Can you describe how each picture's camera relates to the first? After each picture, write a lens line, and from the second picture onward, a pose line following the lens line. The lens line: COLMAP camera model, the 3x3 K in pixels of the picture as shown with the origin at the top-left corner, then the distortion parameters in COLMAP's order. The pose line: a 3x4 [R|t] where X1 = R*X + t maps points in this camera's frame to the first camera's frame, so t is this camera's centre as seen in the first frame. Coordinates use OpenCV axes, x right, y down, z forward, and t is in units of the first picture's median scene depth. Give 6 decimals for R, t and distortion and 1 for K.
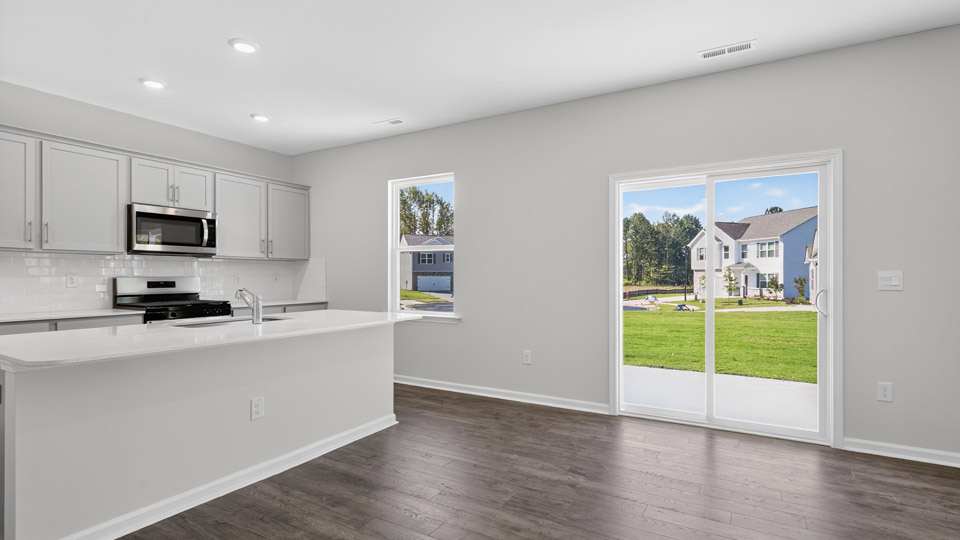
lens RADIAL K [[449.8, 0, 483.4], [0, 449.8, 273.8], [0, 0, 1]] dist [-0.000020, -0.000068]
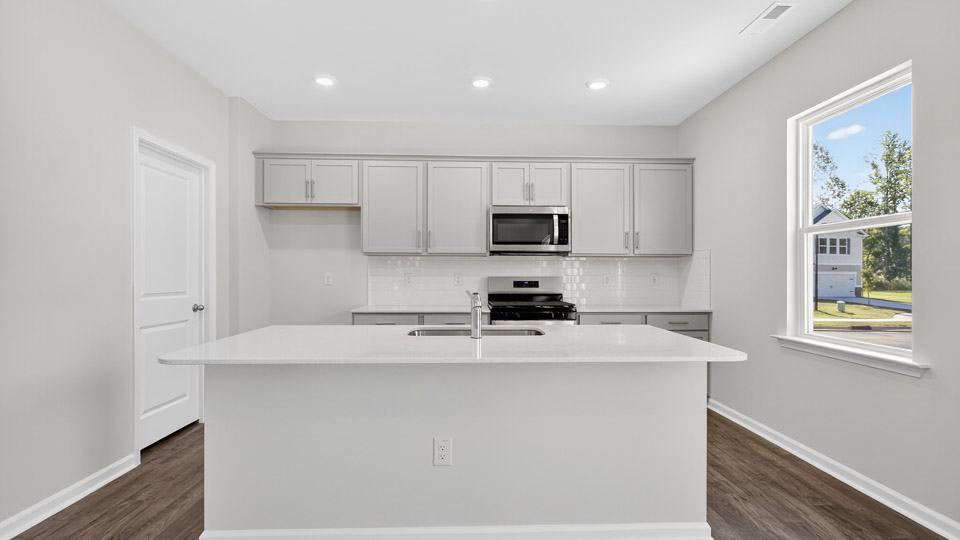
lens RADIAL K [[469.3, 0, 480.0], [0, 469.3, 270.0], [0, 0, 1]] dist [0.002690, 0.000485]
pose [[0.542885, -0.008822, -0.839761, 0.108695], [0.003116, 0.999959, -0.008491, 0.000435], [0.839801, 0.001993, 0.542890, 0.344505]]
